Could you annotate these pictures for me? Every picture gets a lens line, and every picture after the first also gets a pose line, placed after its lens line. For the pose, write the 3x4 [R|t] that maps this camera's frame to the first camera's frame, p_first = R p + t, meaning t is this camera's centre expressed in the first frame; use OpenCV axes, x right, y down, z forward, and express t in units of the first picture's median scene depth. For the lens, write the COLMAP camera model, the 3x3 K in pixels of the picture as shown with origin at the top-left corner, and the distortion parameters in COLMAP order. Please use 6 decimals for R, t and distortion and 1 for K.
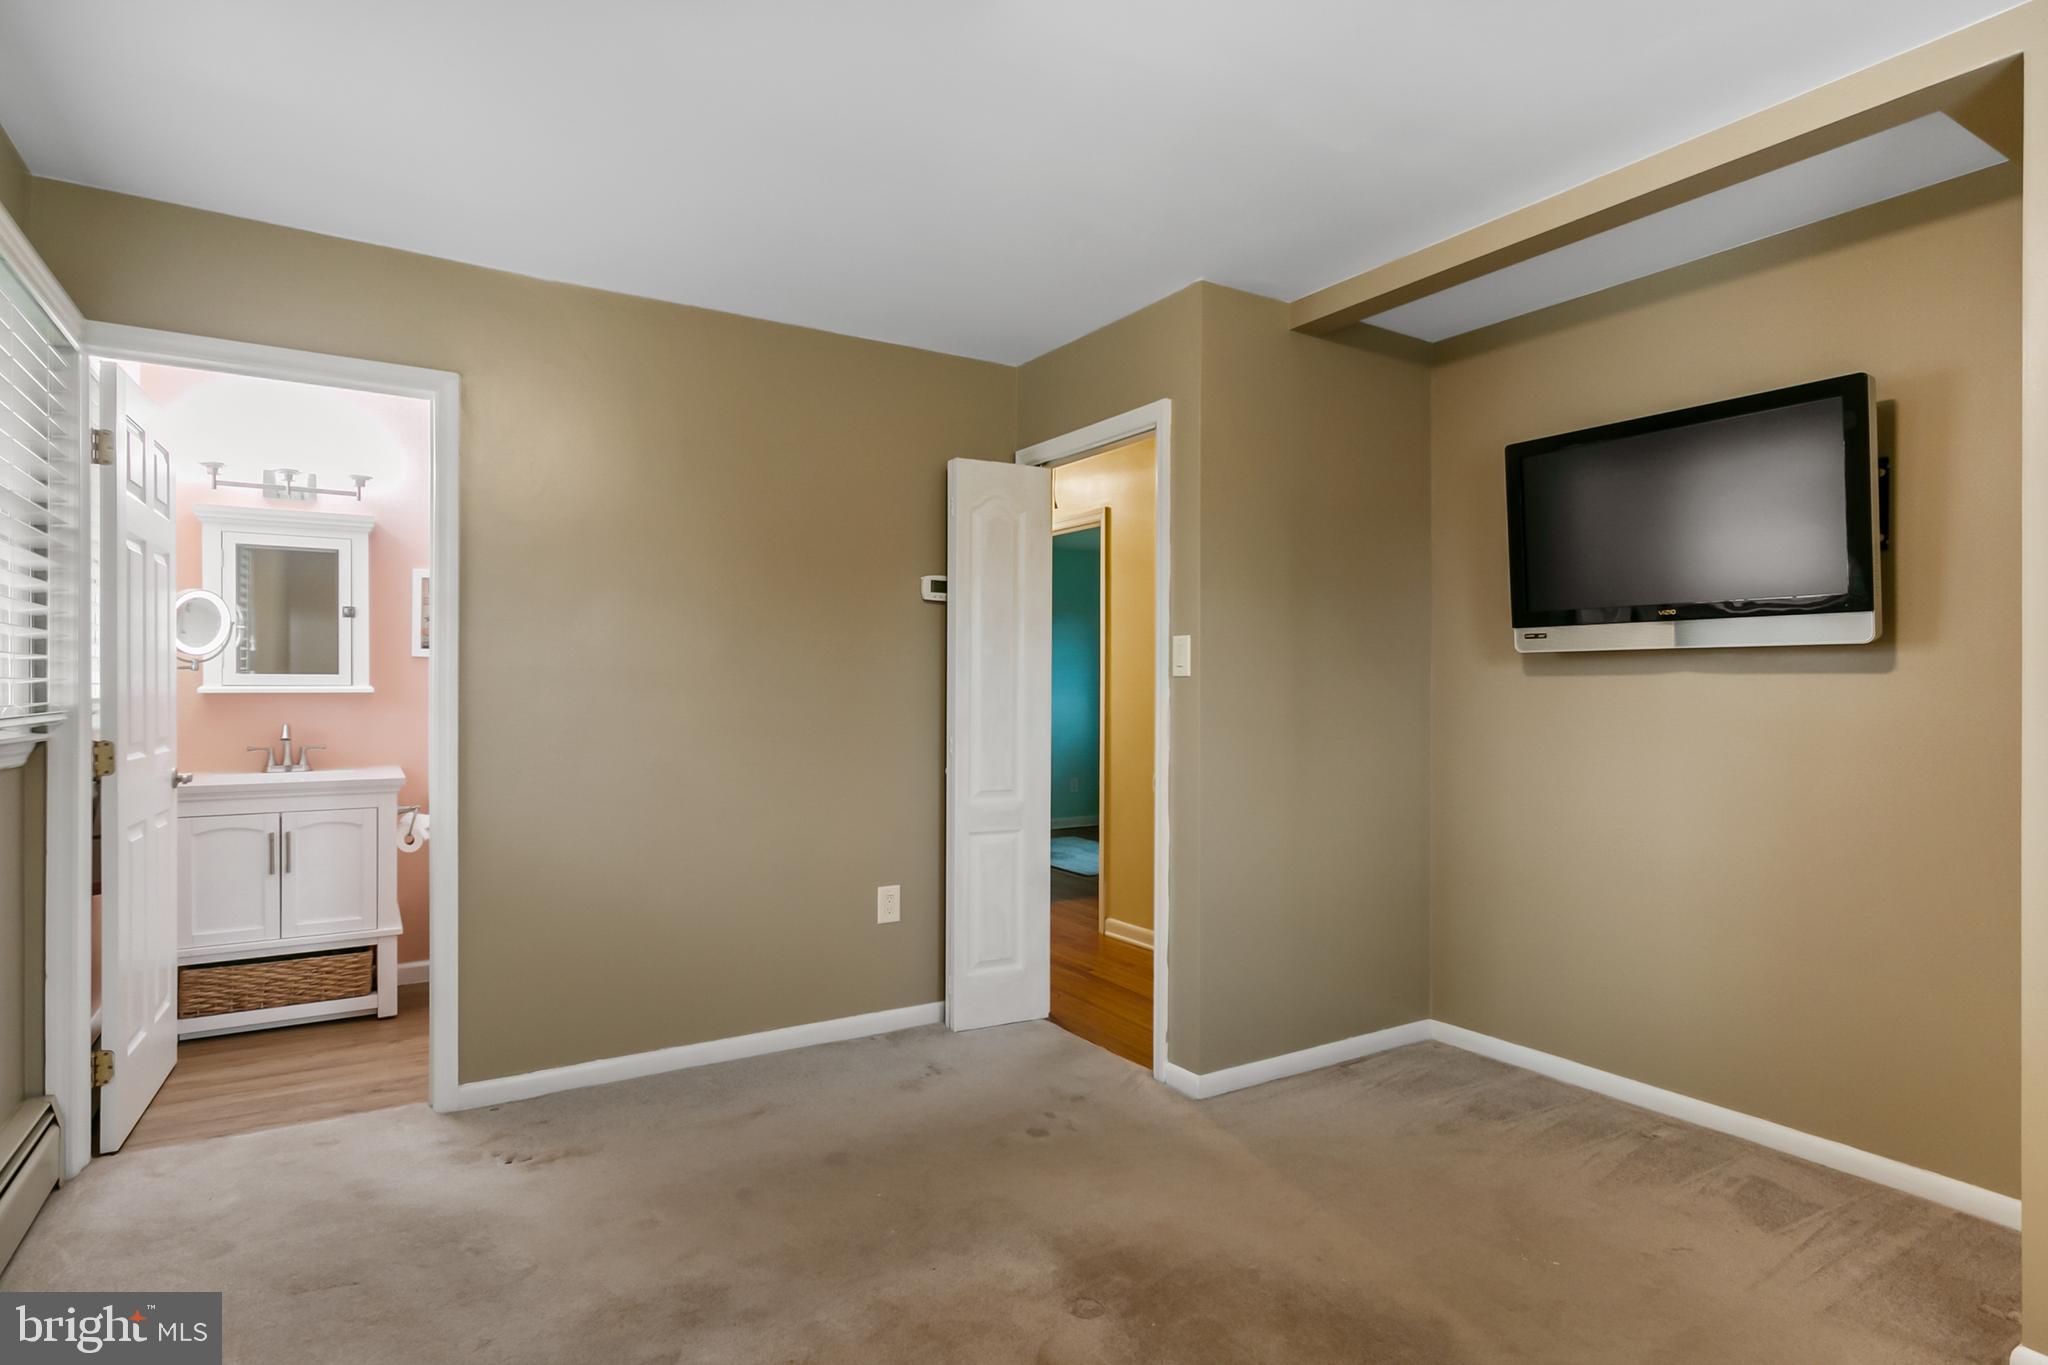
lens RADIAL K [[1077.0, 0, 1029.2], [0, 1077.0, 684.3], [0, 0, 1]] dist [0.001622, -0.000006]
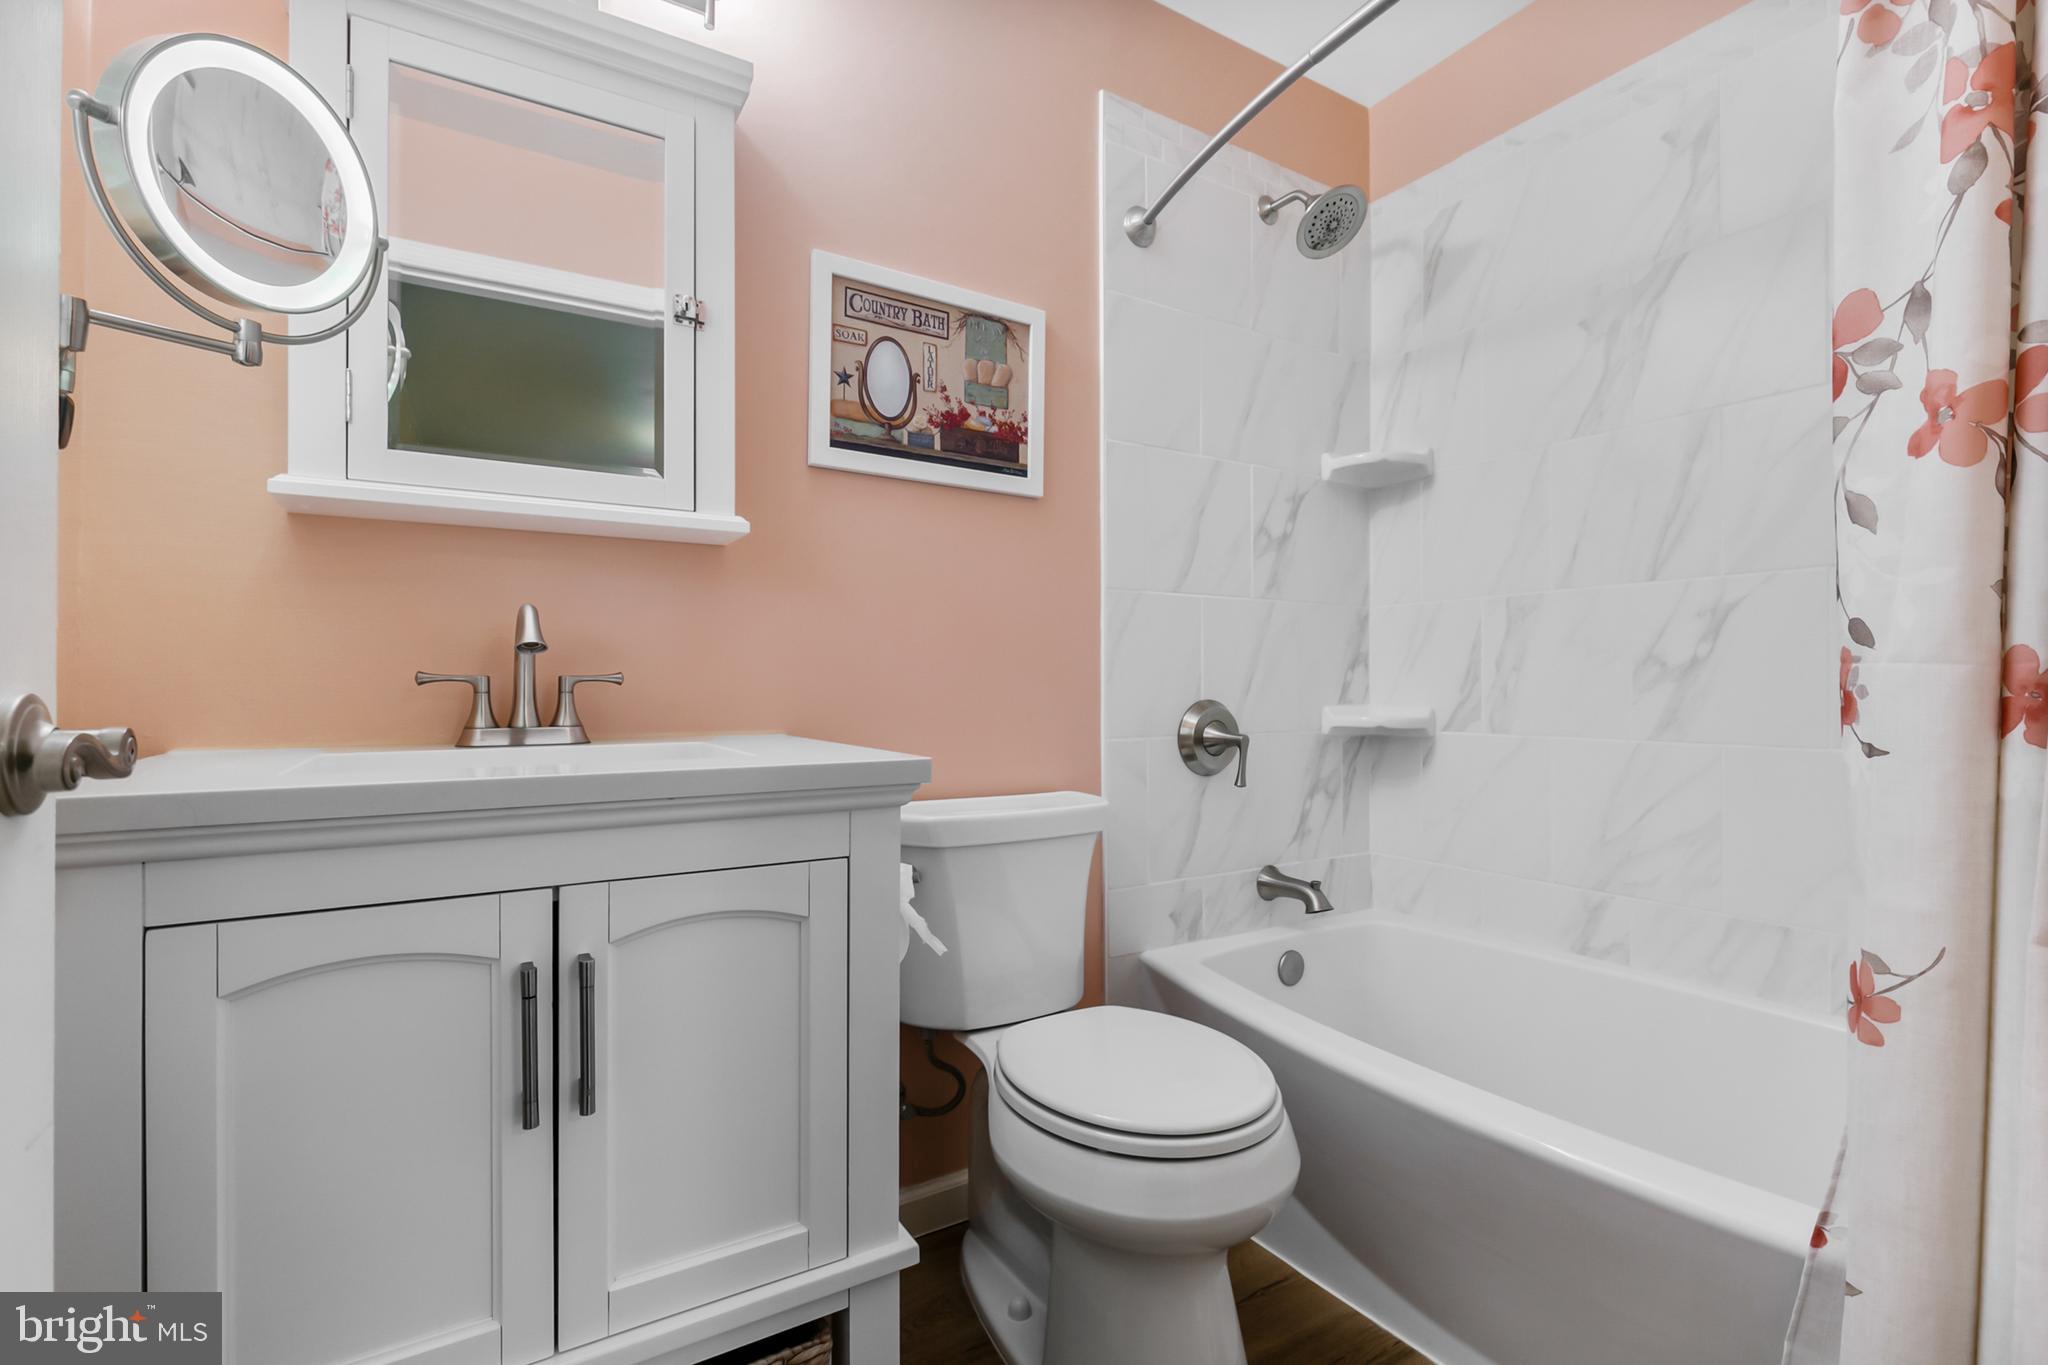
lens RADIAL K [[932.8, 0, 1020.5], [0, 932.8, 690.1], [0, 0, 1]] dist [0.005113, 0.000291]
pose [[0.999831, 0.001600, -0.018324, -0.533092], [-0.001652, 0.999995, -0.002826, 0.065242], [0.018319, 0.002856, 0.999828, 0.713034]]
